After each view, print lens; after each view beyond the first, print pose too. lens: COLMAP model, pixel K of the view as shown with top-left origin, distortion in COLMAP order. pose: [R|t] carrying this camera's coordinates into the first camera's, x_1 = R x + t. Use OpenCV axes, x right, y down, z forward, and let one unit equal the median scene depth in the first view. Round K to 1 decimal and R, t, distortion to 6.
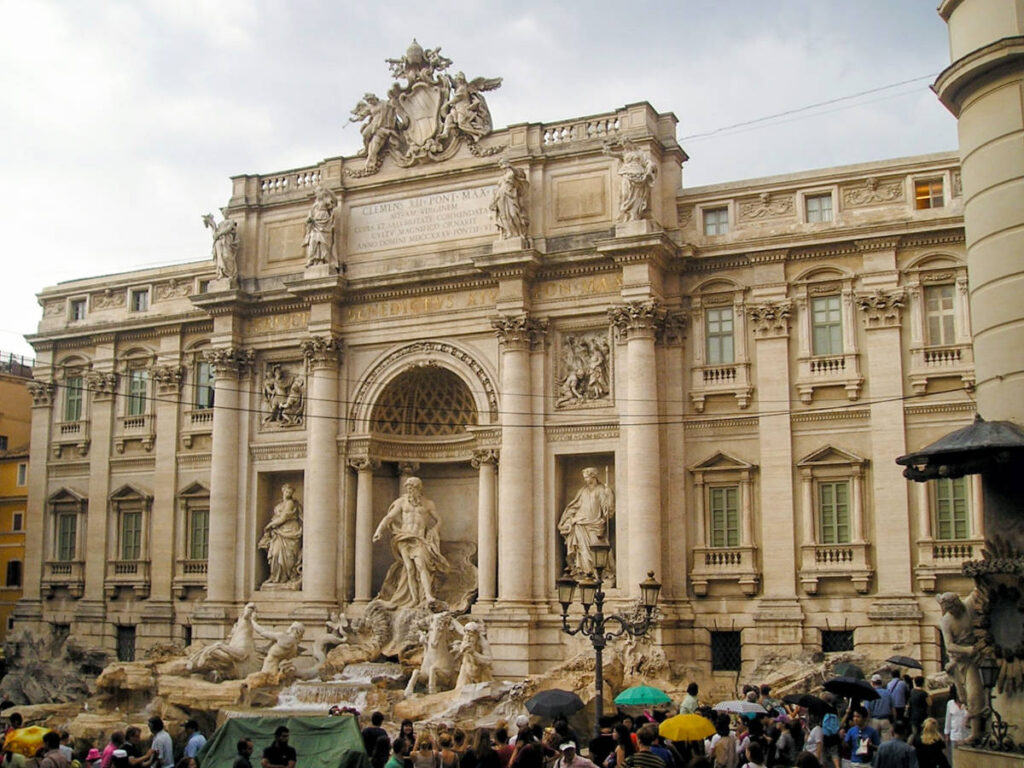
lens RADIAL K [[1339.7, 0, 511.9], [0, 1339.7, 385.7], [0, 0, 1]] dist [-0.091392, 0.000000]
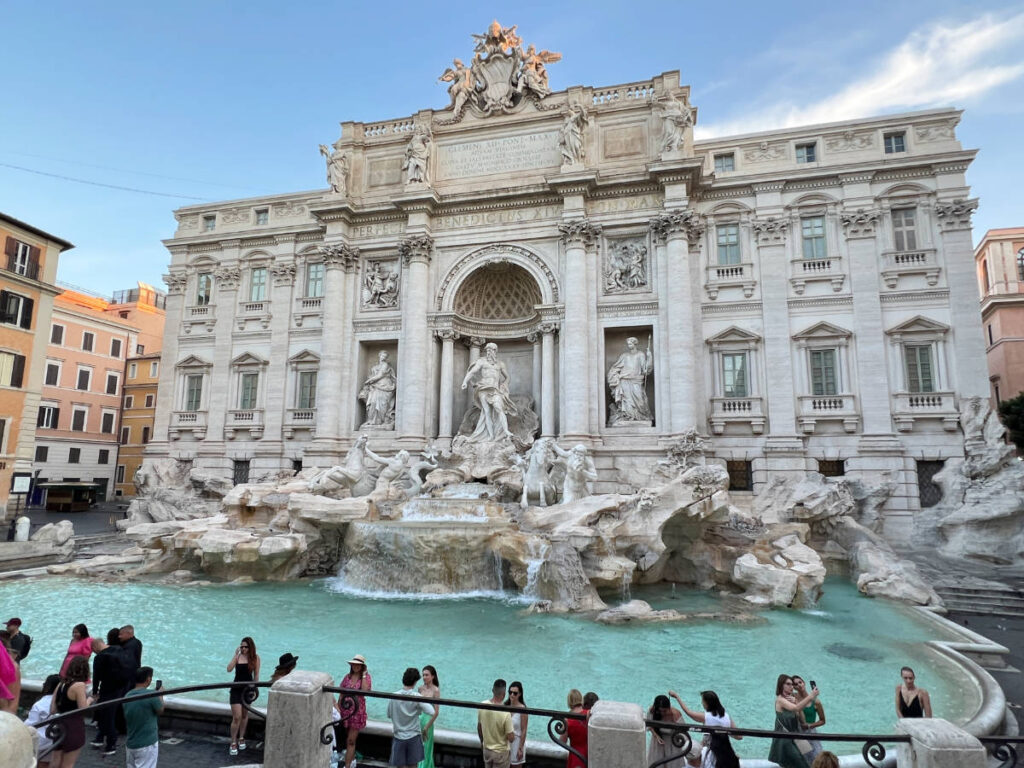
lens RADIAL K [[591.6, 0, 510.8], [0, 591.6, 382.2], [0, 0, 1]] dist [0.012838, -0.001029]
pose [[0.981401, 0.038972, 0.187972, -0.163587], [-0.039353, 0.999224, -0.001702, 0.108078], [-0.187893, -0.005727, 0.982173, 0.431274]]
